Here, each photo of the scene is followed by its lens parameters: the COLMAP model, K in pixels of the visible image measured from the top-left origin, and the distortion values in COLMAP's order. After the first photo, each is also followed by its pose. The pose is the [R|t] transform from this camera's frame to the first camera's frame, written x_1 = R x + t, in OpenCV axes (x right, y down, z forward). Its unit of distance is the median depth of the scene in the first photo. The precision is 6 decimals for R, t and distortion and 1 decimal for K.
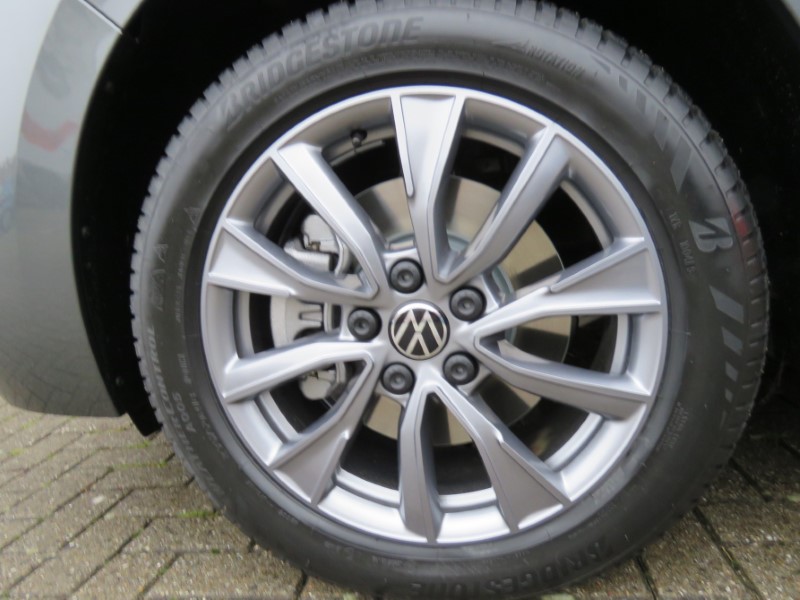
lens RADIAL K [[557.4, 0, 400.0], [0, 557.4, 300.0], [0, 0, 1]] dist [-0.005867, 0.000467]
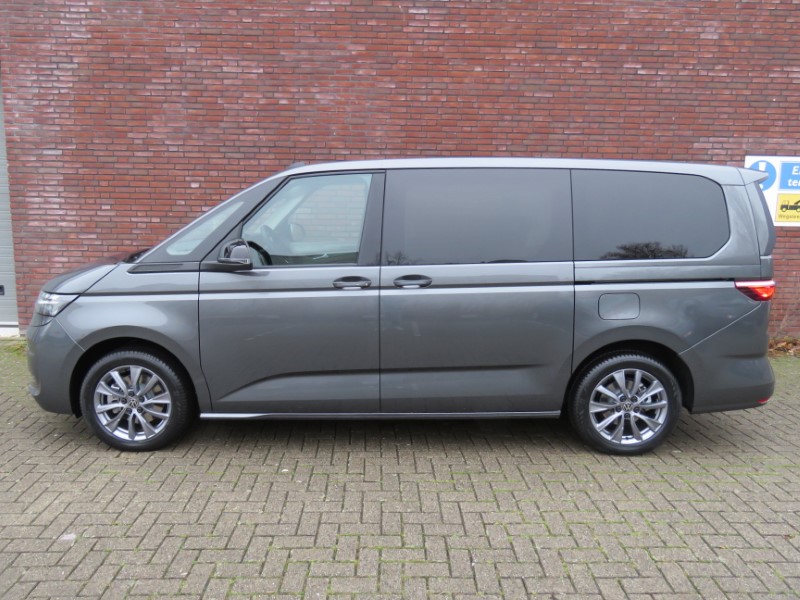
lens RADIAL K [[629.9, 0, 387.9], [0, 629.9, 289.5], [0, 0, 1]] dist [-0.005584, 0.001055]
pose [[0.982098, 0.096488, 0.161785, 1.452996], [-0.093685, 0.995291, -0.024882, -1.201269], [-0.163424, 0.009280, 0.986512, -5.885519]]
